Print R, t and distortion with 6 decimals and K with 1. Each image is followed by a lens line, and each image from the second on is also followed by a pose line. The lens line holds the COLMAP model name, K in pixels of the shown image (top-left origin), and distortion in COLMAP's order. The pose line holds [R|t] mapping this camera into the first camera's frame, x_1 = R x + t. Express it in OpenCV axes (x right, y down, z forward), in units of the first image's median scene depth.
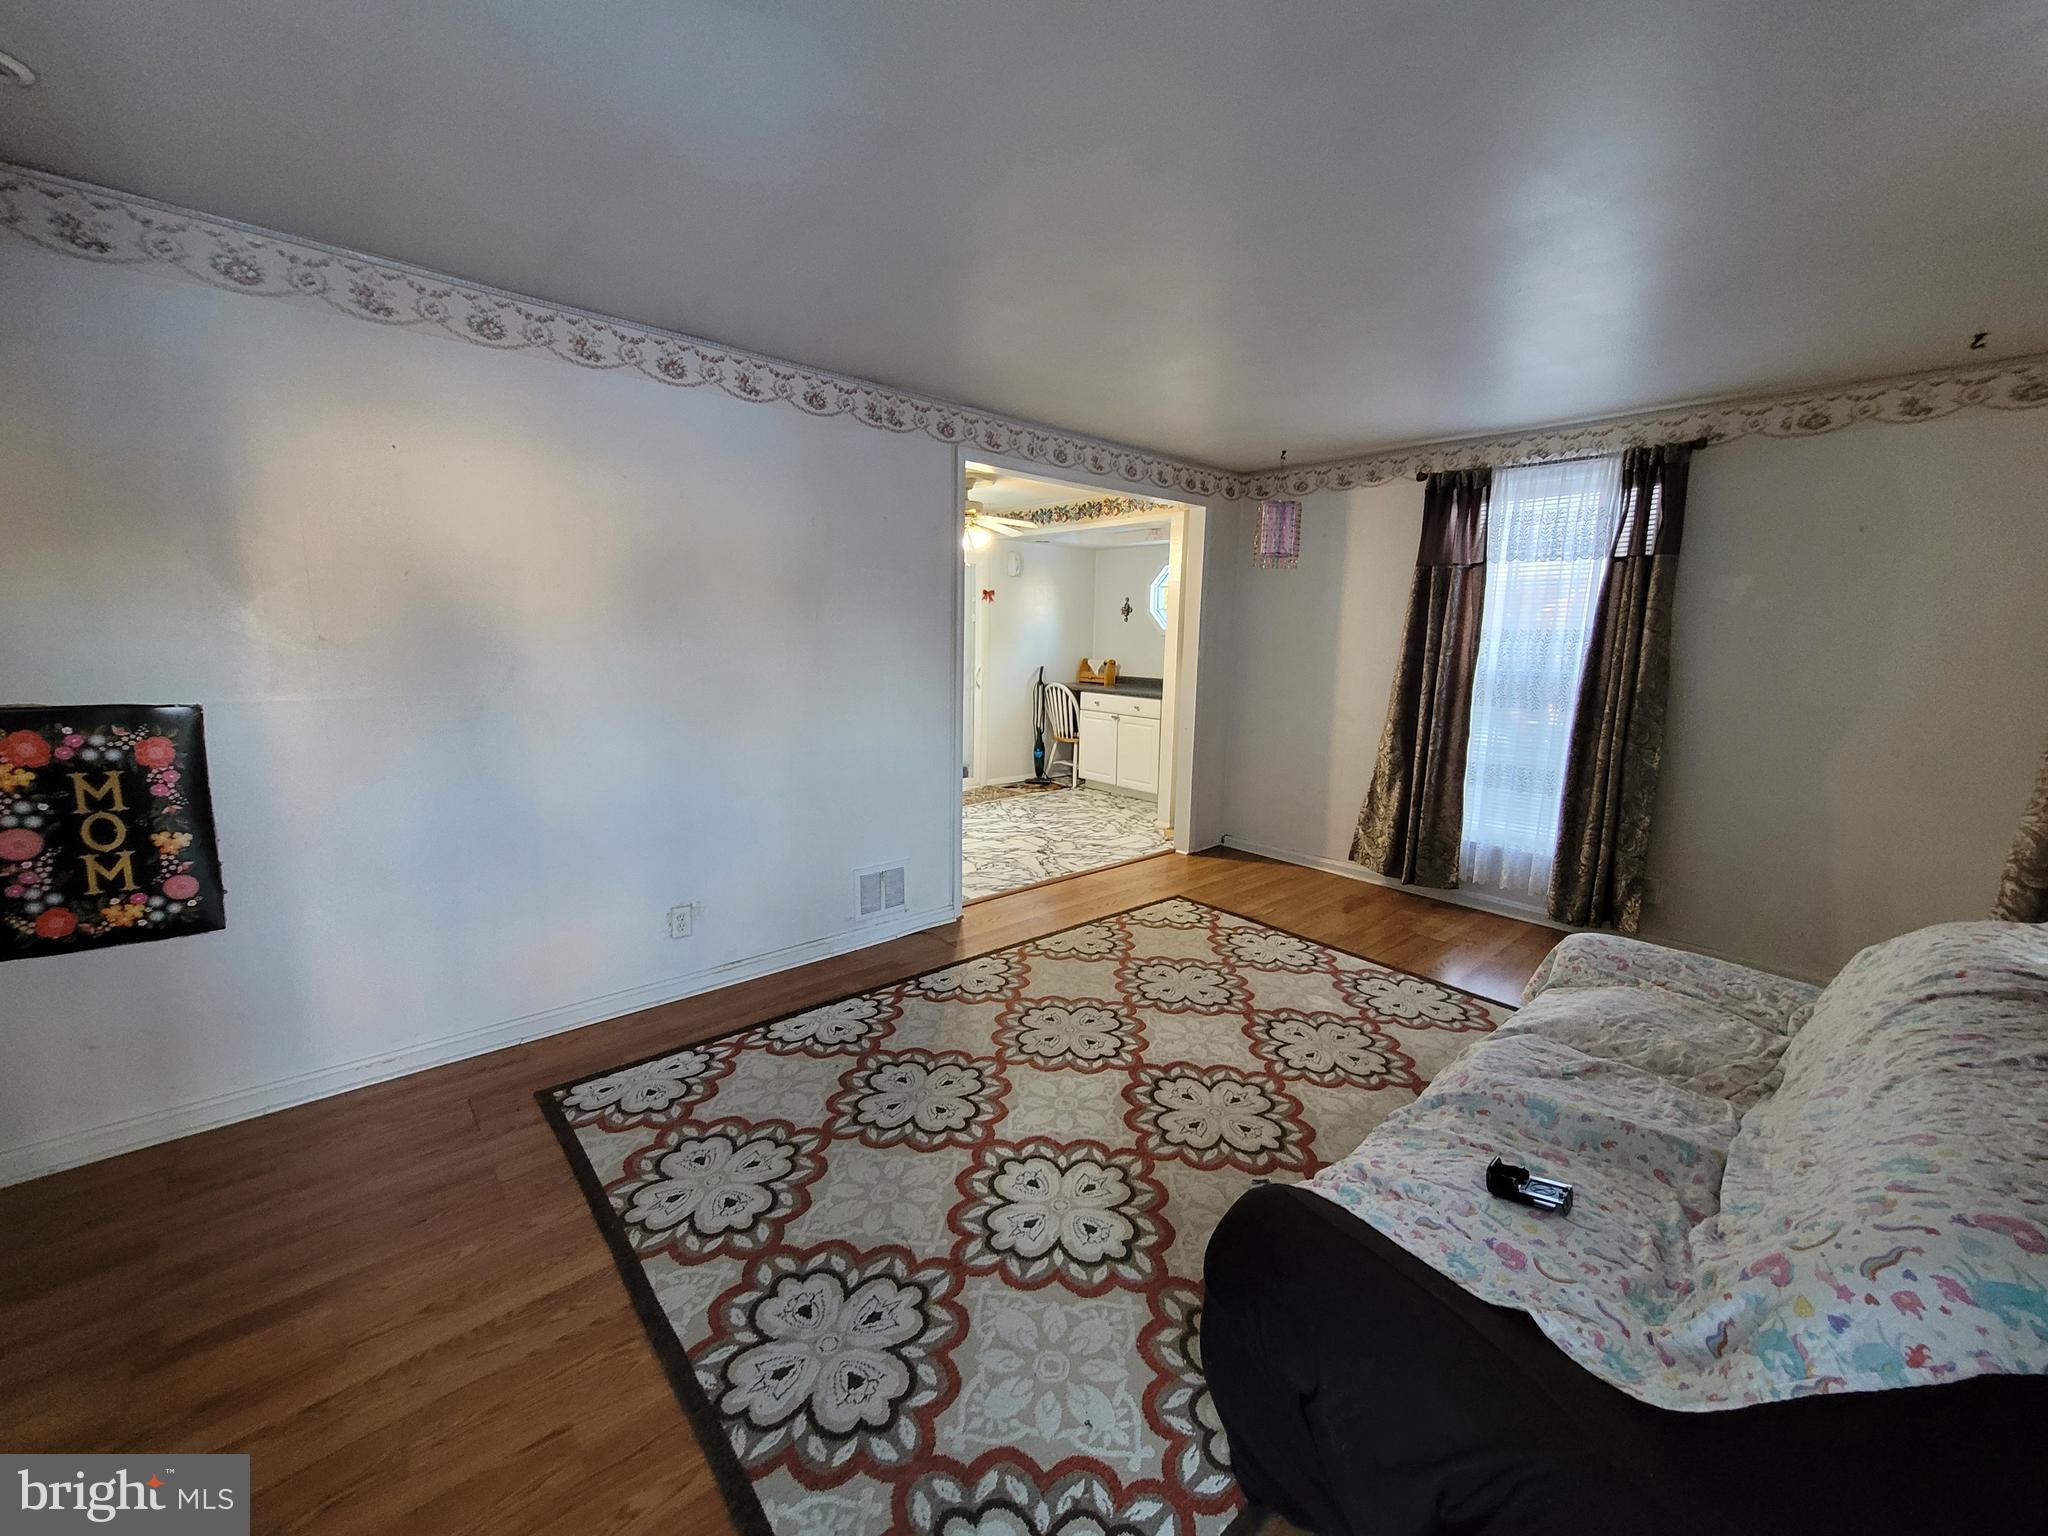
lens RADIAL K [[803.6, 0, 1031.3], [0, 803.6, 751.9], [0, 0, 1]] dist [0.000618, -0.000187]
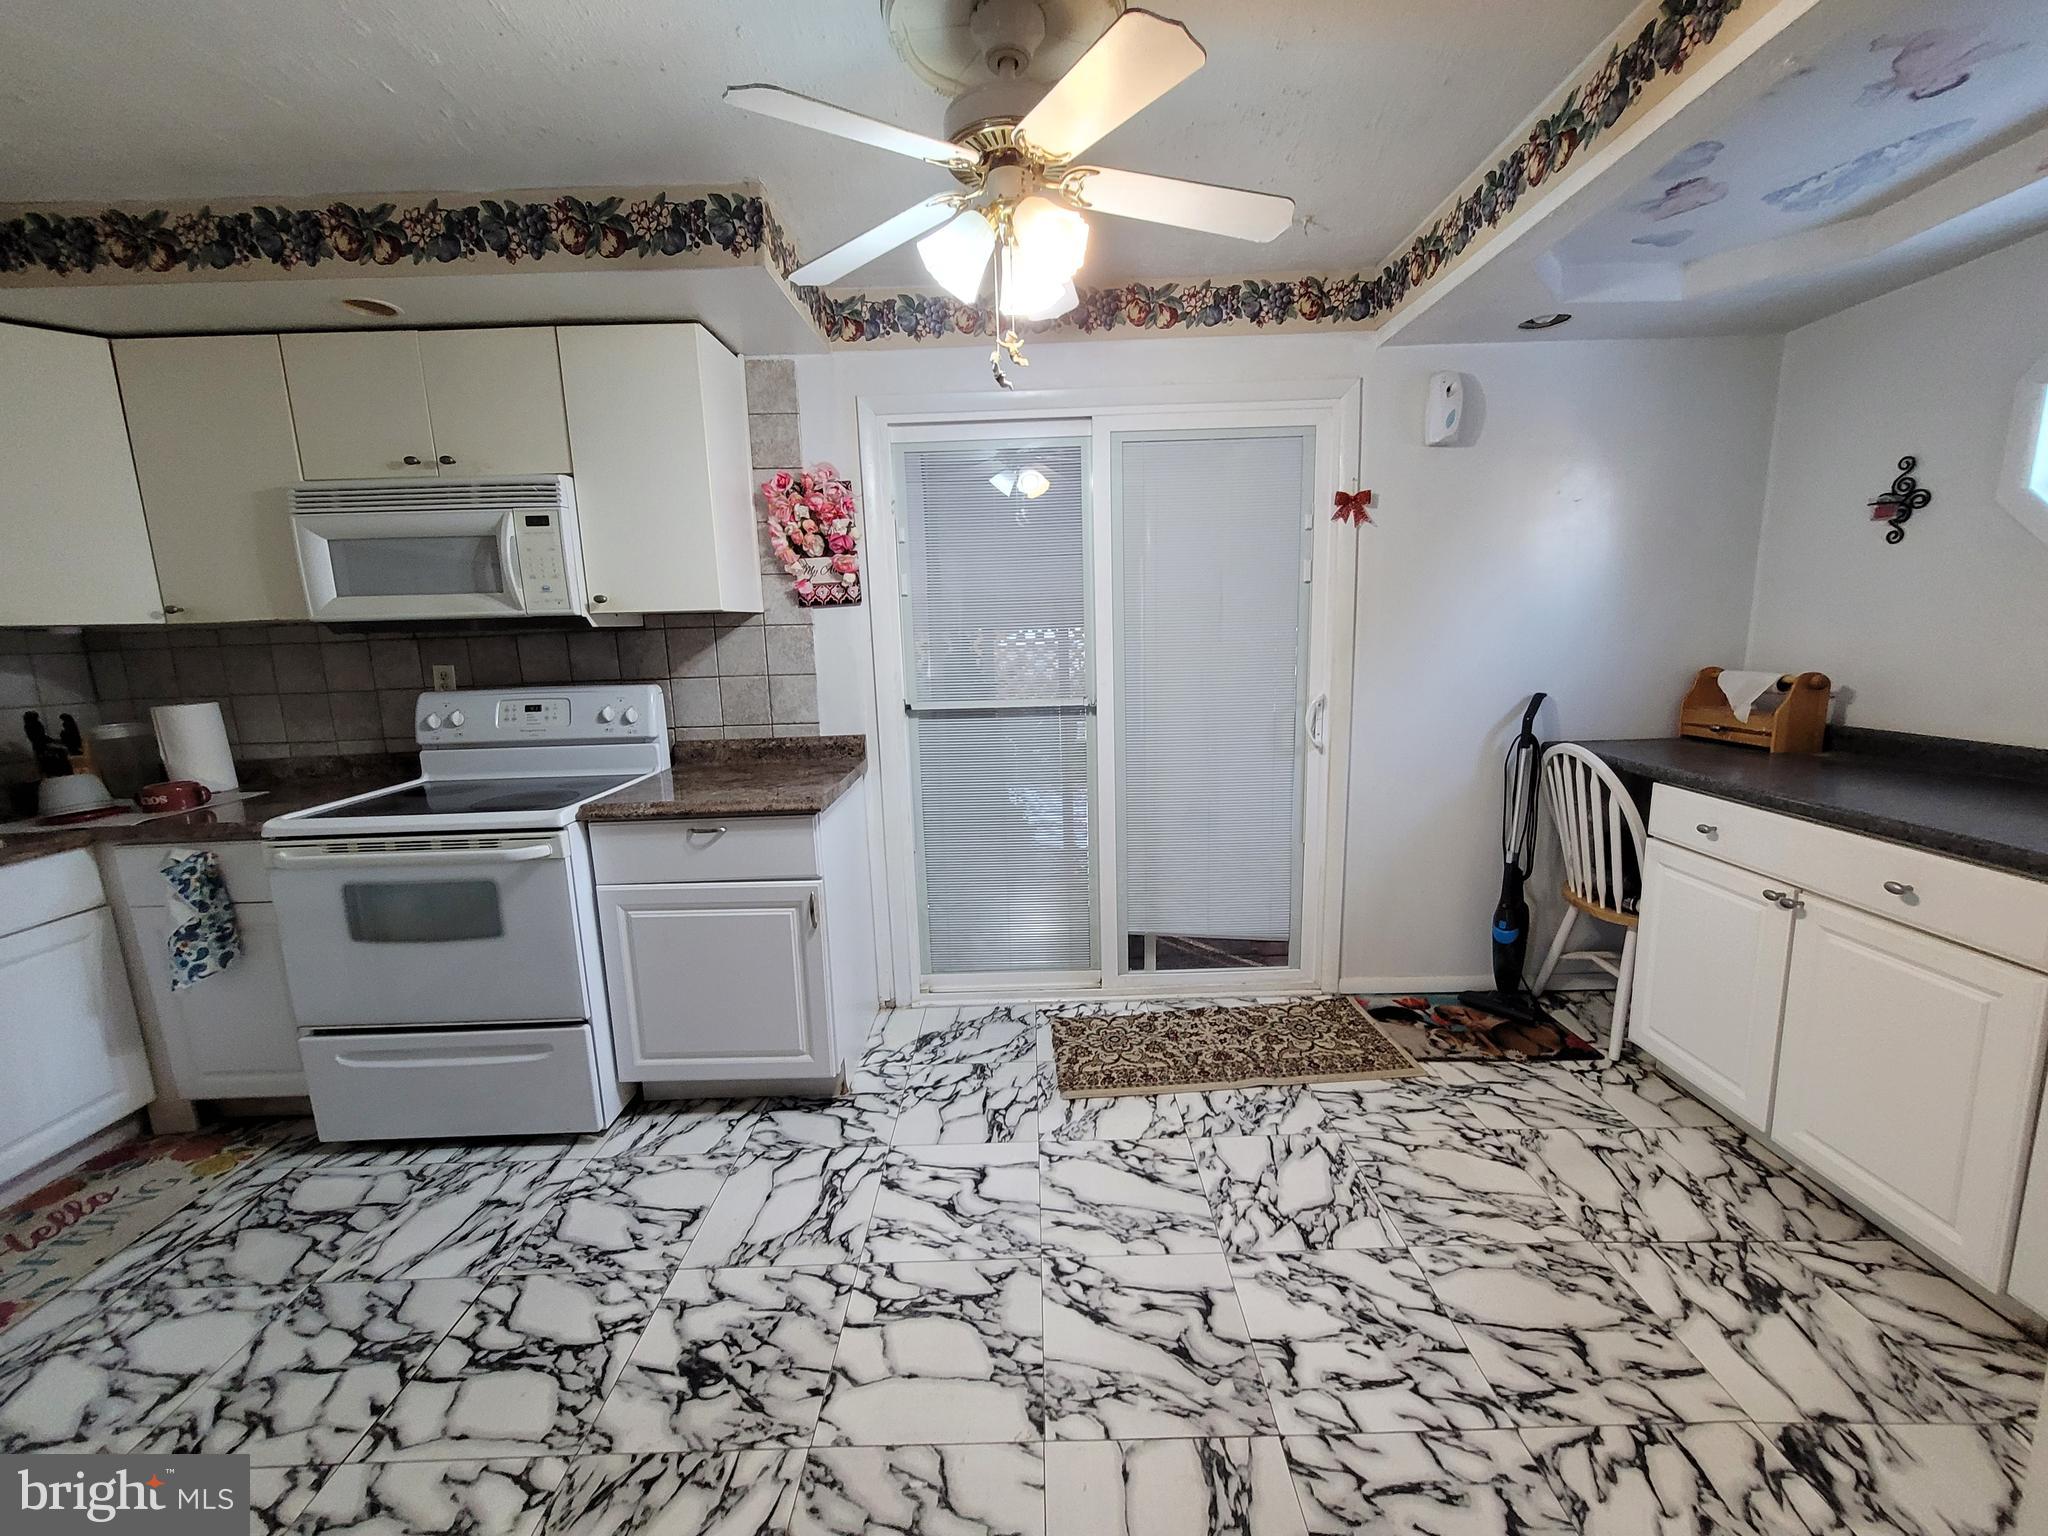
lens RADIAL K [[803.6, 0, 1030.0], [0, 803.6, 760.0], [0, 0, 1]] dist [0.000618, -0.000187]
pose [[0.746128, 0.068109, -0.662310, 0.154557], [-0.053780, 0.997669, 0.042010, -0.146656], [0.663627, 0.004274, 0.748051, 1.070150]]
